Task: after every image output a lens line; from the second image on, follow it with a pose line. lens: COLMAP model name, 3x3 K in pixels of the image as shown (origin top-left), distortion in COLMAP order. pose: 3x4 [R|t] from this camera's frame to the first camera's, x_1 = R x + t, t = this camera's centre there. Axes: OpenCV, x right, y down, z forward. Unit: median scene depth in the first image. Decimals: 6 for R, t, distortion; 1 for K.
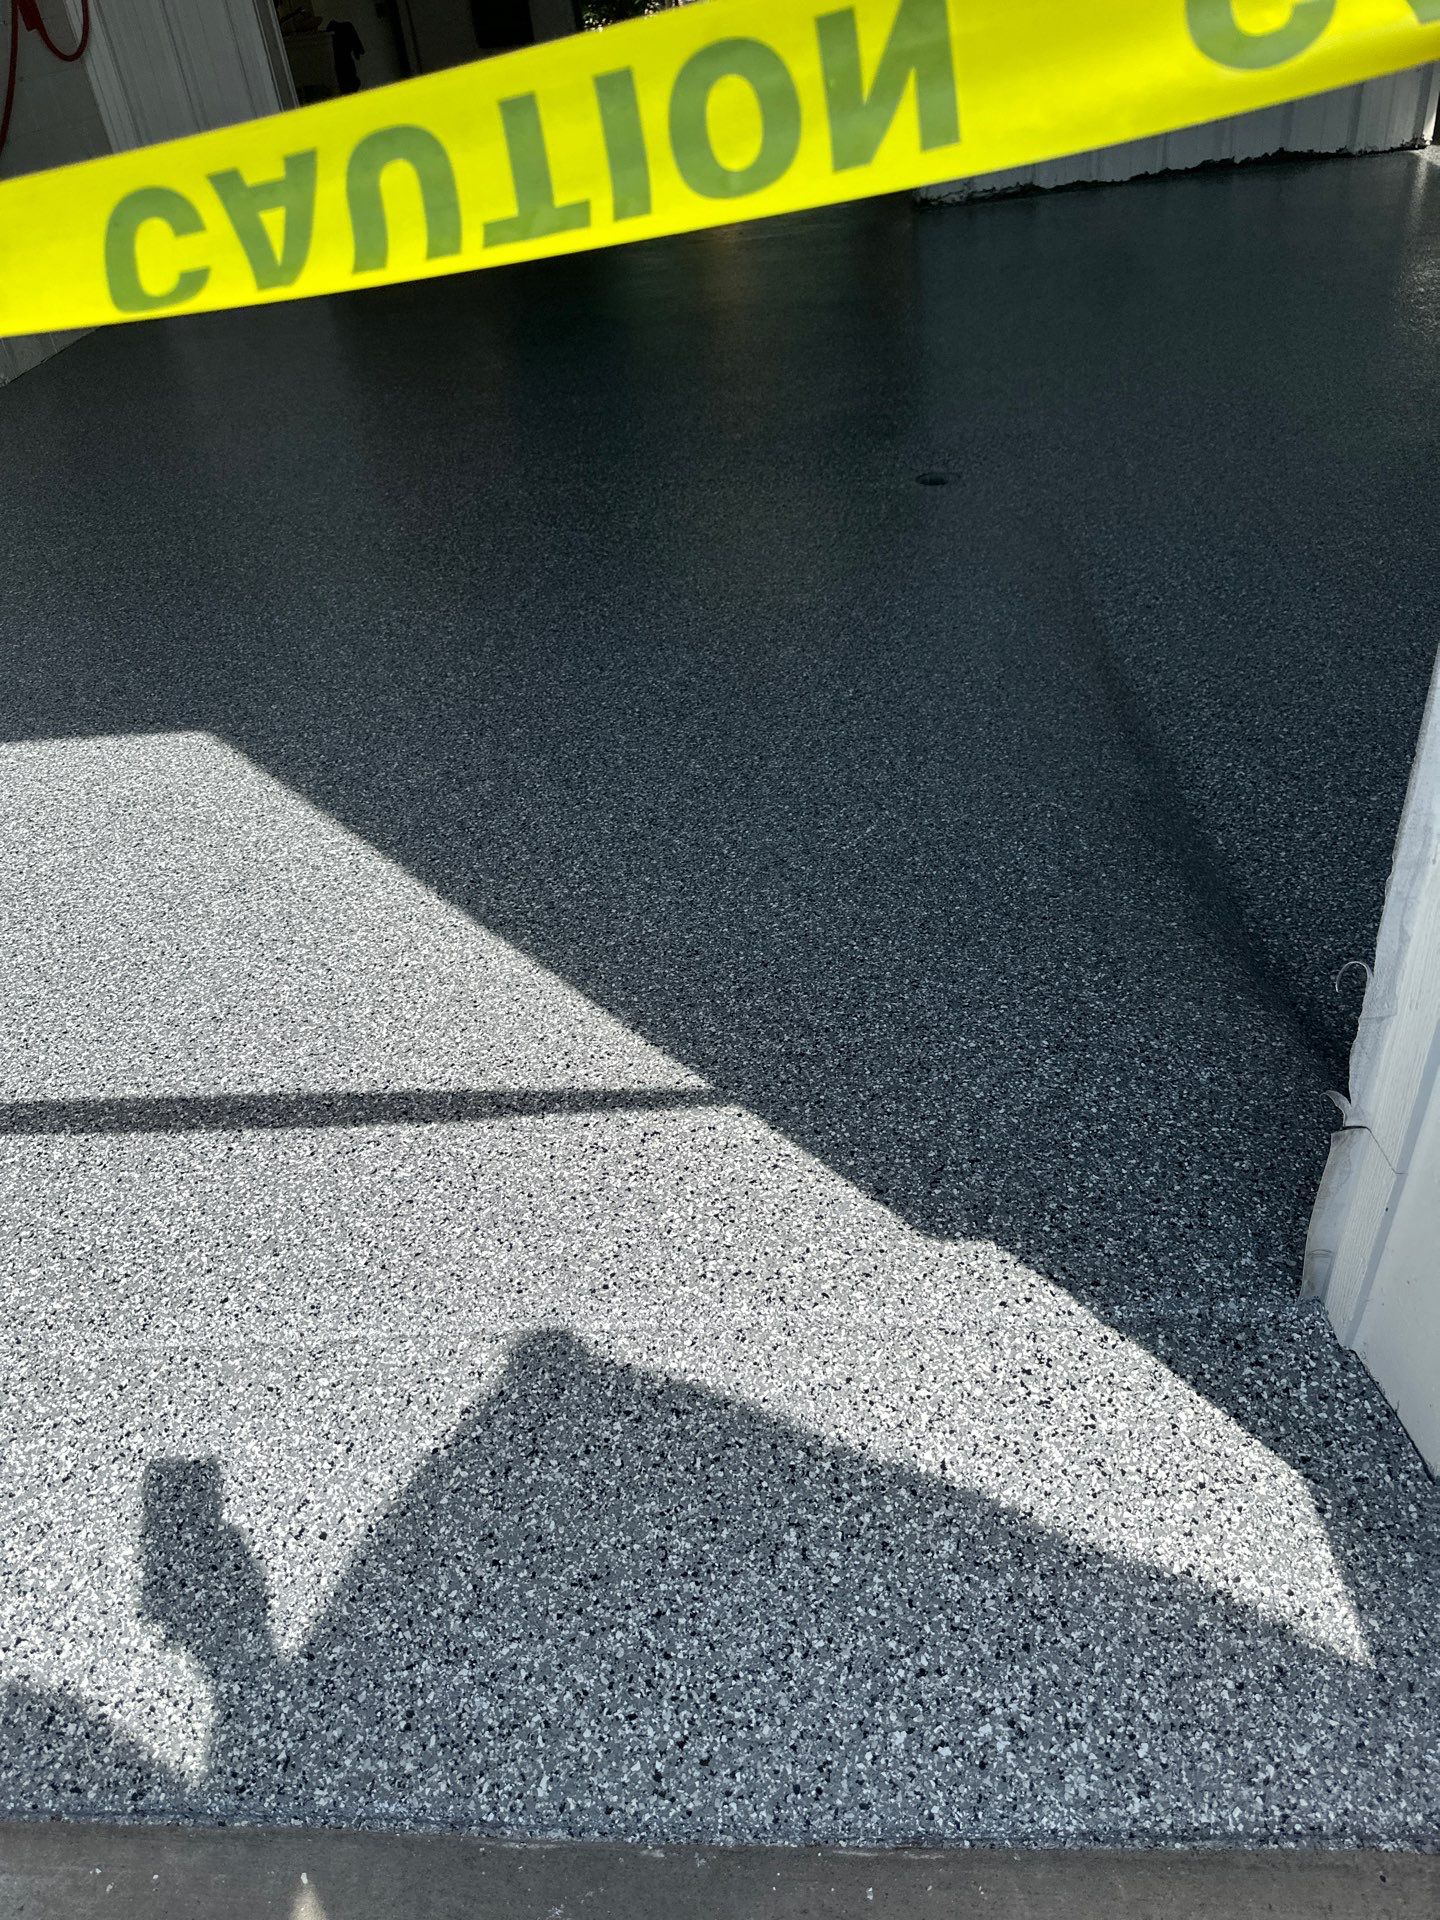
lens RADIAL K [[1343.4, 0, 702.6], [0, 1343.4, 956.5], [0, 0, 1]] dist [0.185357, -0.391232]
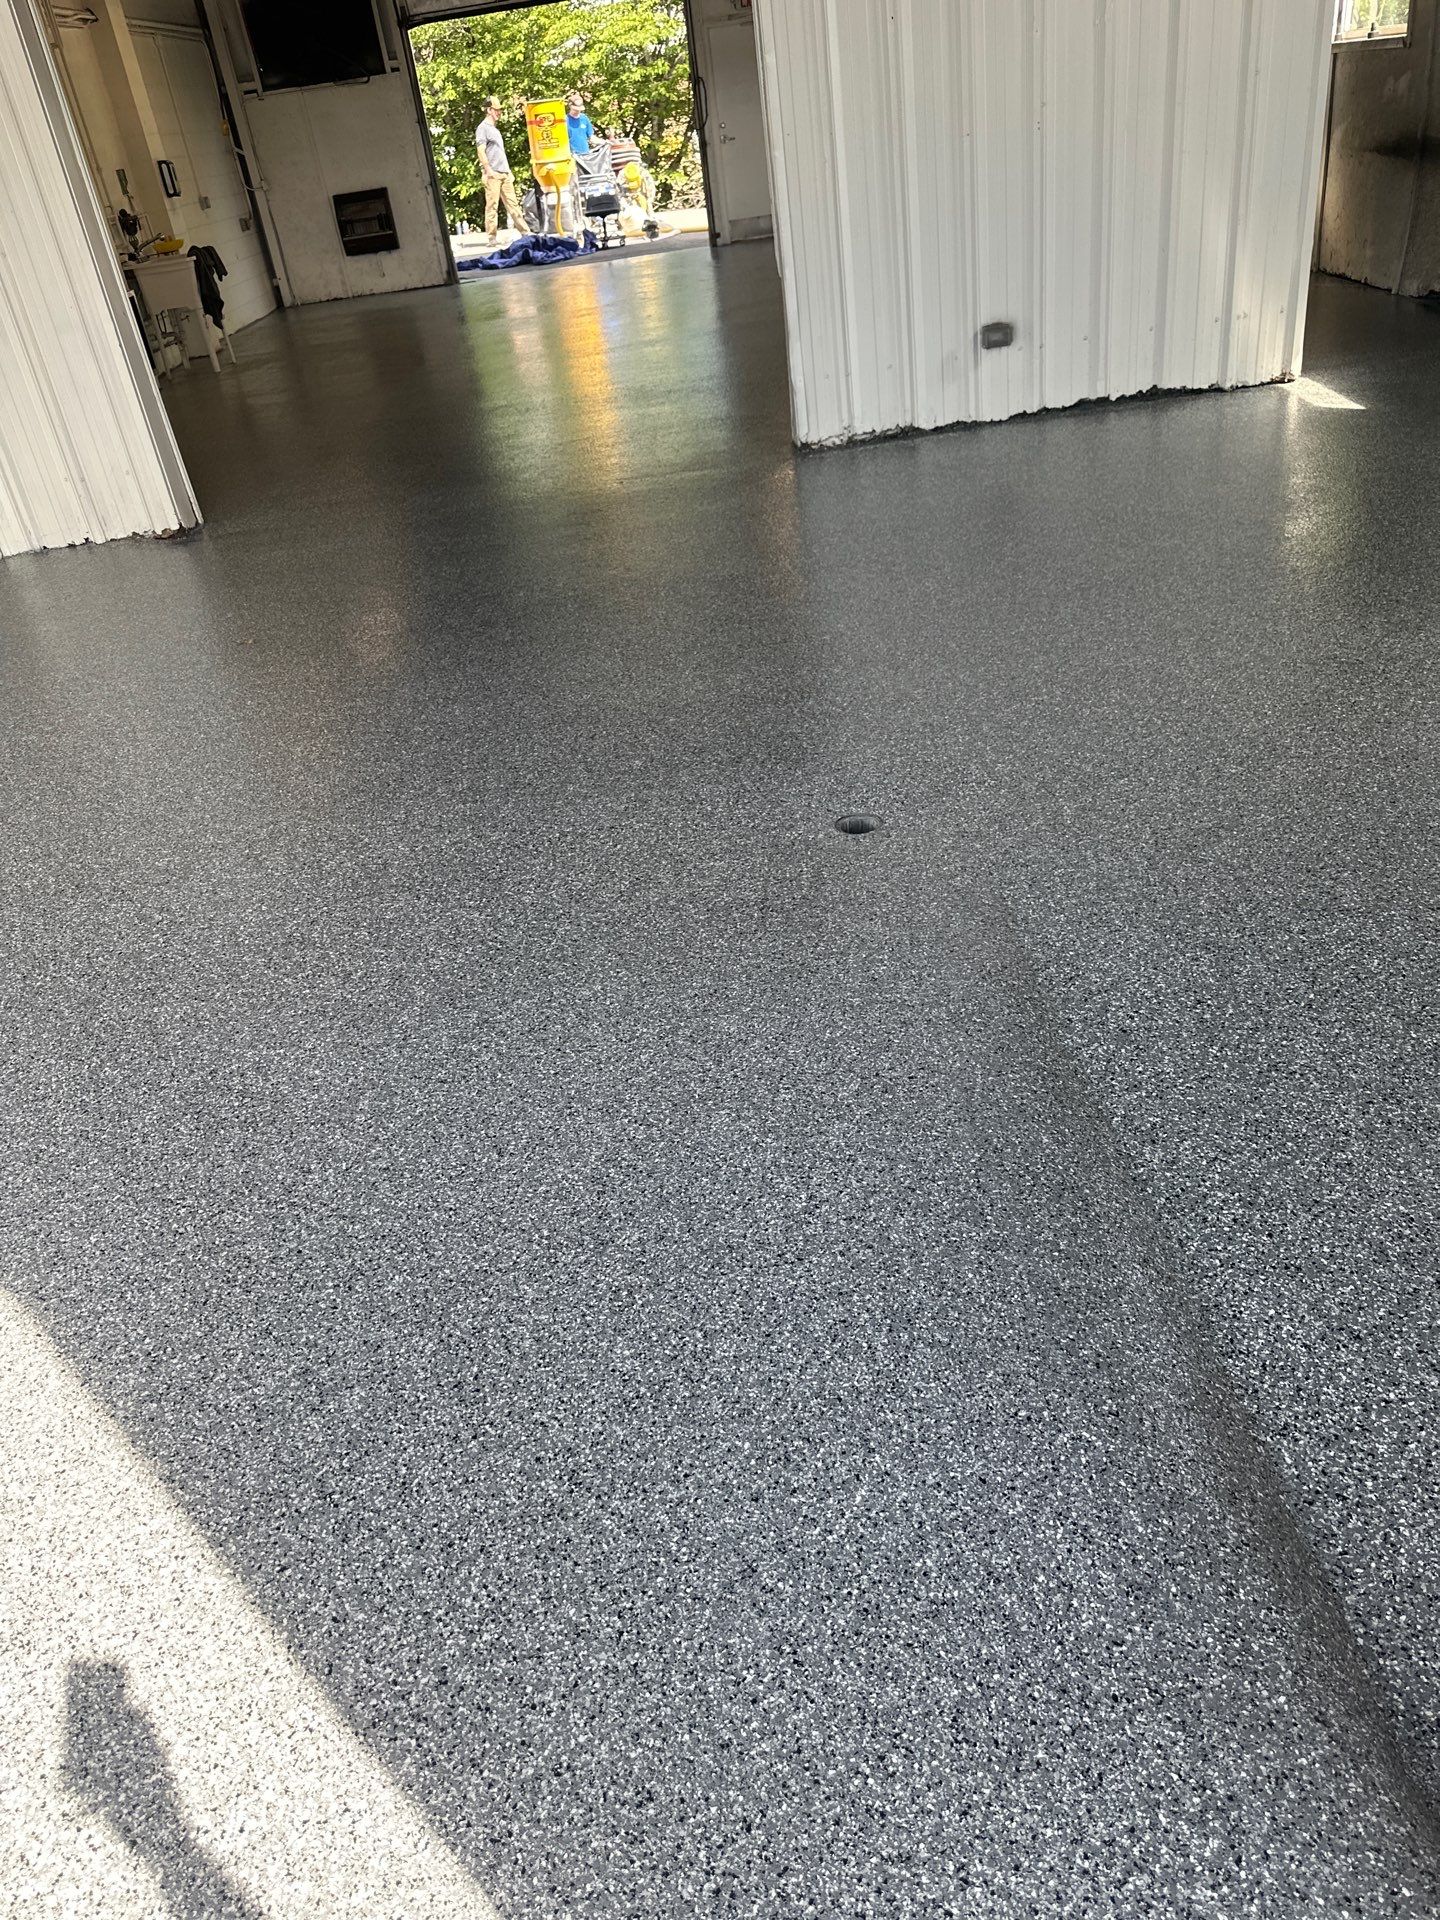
lens RADIAL K [[1363.5, 0, 693.9], [0, 1363.5, 946.1], [0, 0, 1]] dist [0.029949, -0.036490]
pose [[0.996365, -0.054237, 0.065697, -0.003760], [0.060416, 0.993543, -0.096036, -0.326604], [-0.060064, 0.099656, 0.993207, 0.197343]]
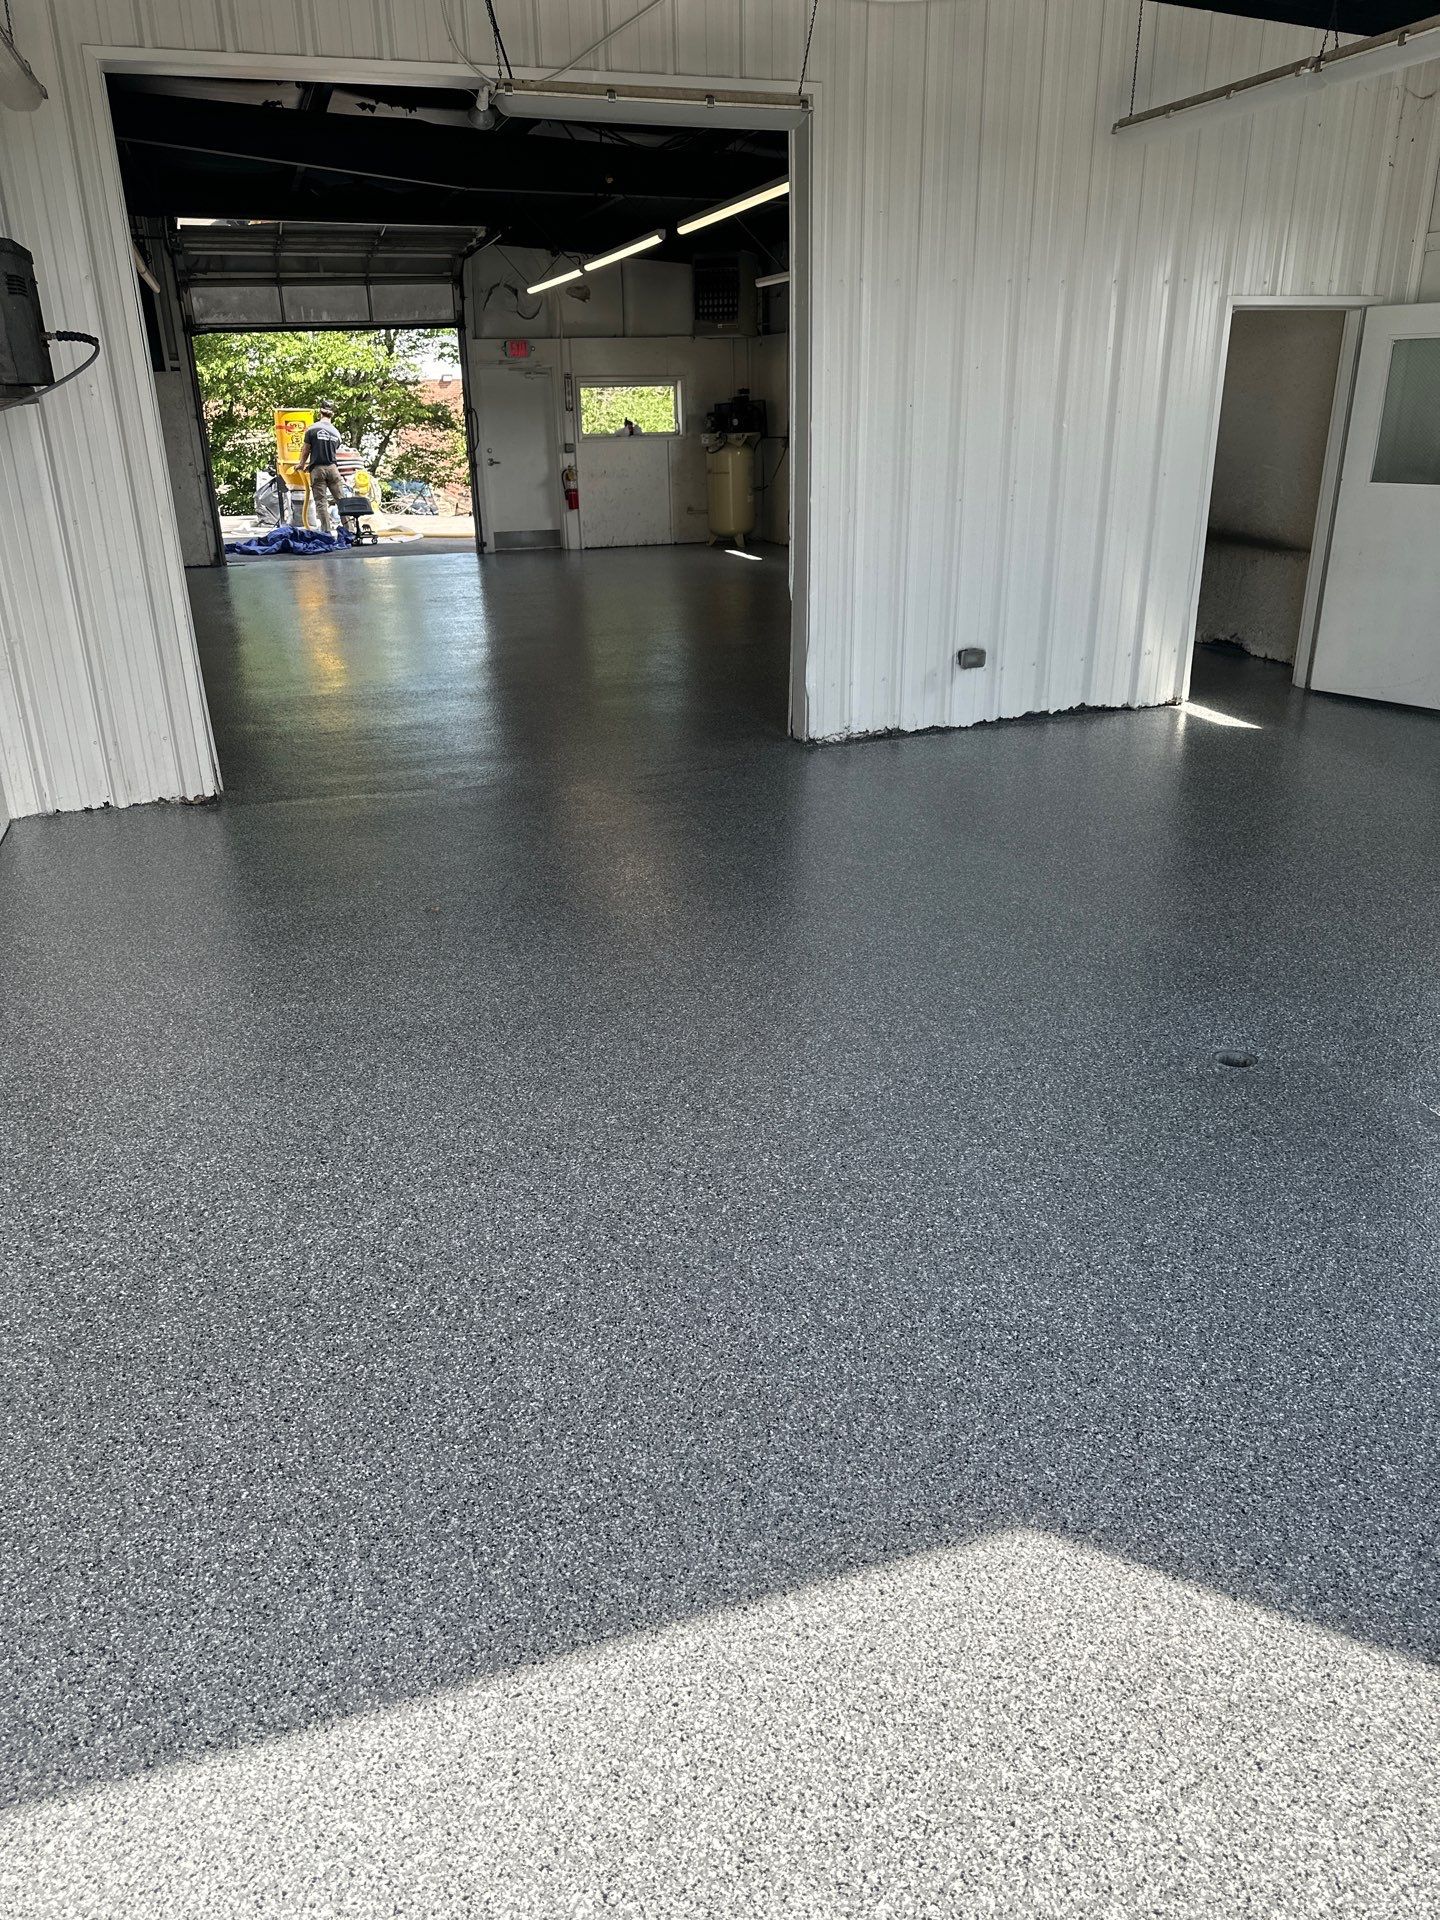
lens RADIAL K [[1346.0, 0, 706.8], [0, 1346.0, 951.0], [0, 0, 1]] dist [0.035896, -0.035706]
pose [[0.927267, -0.049781, 0.371078, -1.023631], [0.150448, 0.957124, -0.247544, -0.400601], [-0.342844, 0.285367, 0.894999, 0.306073]]
